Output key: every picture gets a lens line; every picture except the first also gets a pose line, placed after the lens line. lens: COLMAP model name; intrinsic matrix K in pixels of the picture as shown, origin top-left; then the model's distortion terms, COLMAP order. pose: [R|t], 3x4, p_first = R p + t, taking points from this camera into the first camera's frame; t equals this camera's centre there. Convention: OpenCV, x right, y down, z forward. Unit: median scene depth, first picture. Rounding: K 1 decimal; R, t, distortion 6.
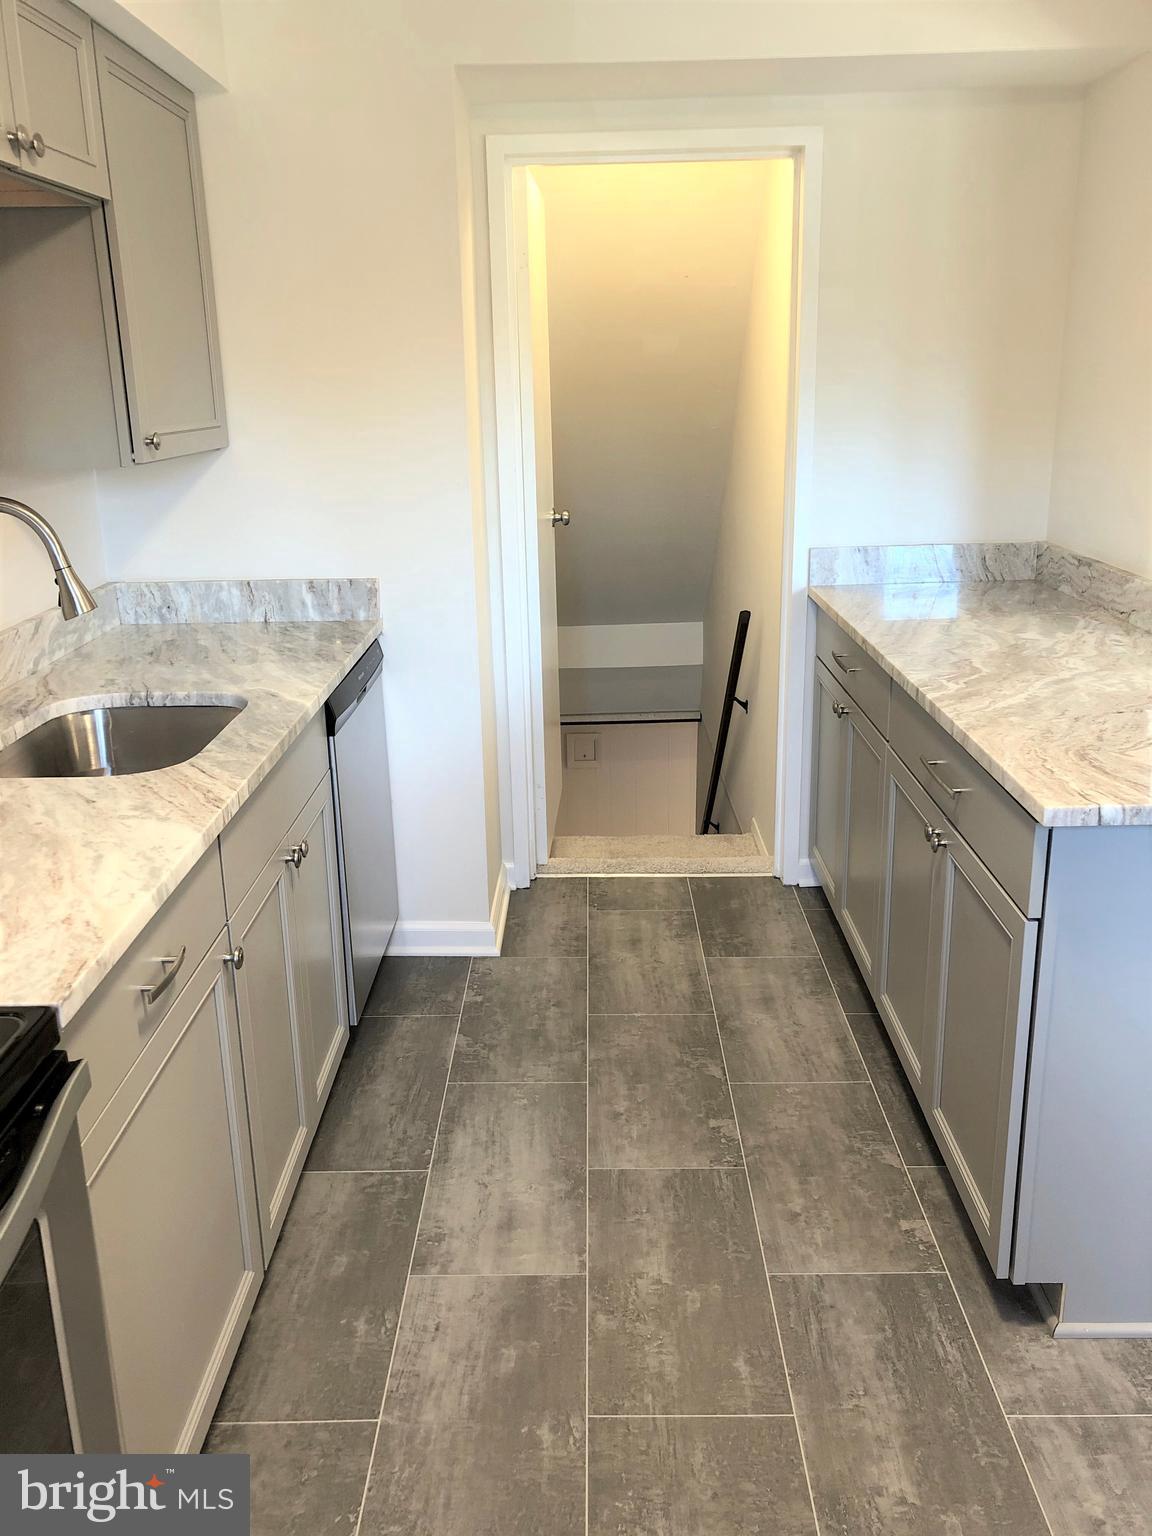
lens RADIAL K [[1277.1, 0, 576.0], [0, 1277.1, 768.0], [0, 0, 1]] dist [0.032479, -0.005328]
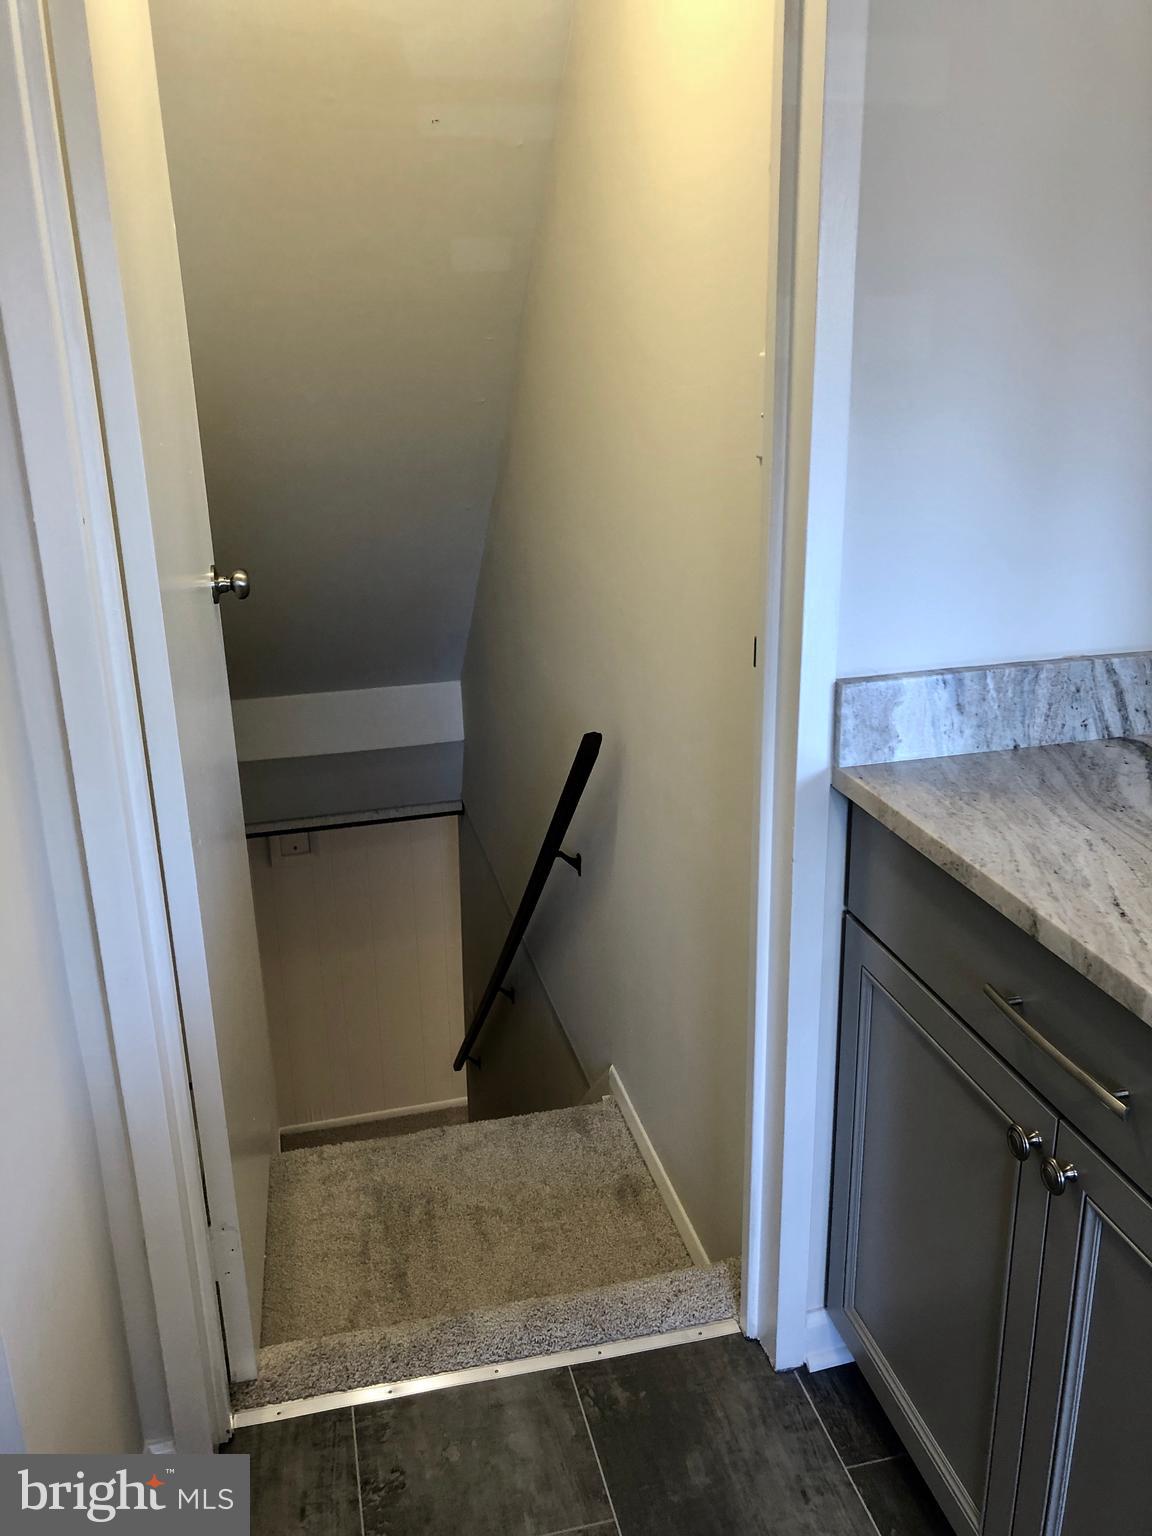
lens RADIAL K [[1277.1, 0, 576.0], [0, 1277.1, 768.0], [0, 0, 1]] dist [0.032479, -0.005328]
pose [[0.970705, -0.075976, 0.227946, -0.000632], [0.070659, 0.997006, 0.031409, -0.146476], [-0.229650, -0.014383, 0.973167, 0.545357]]
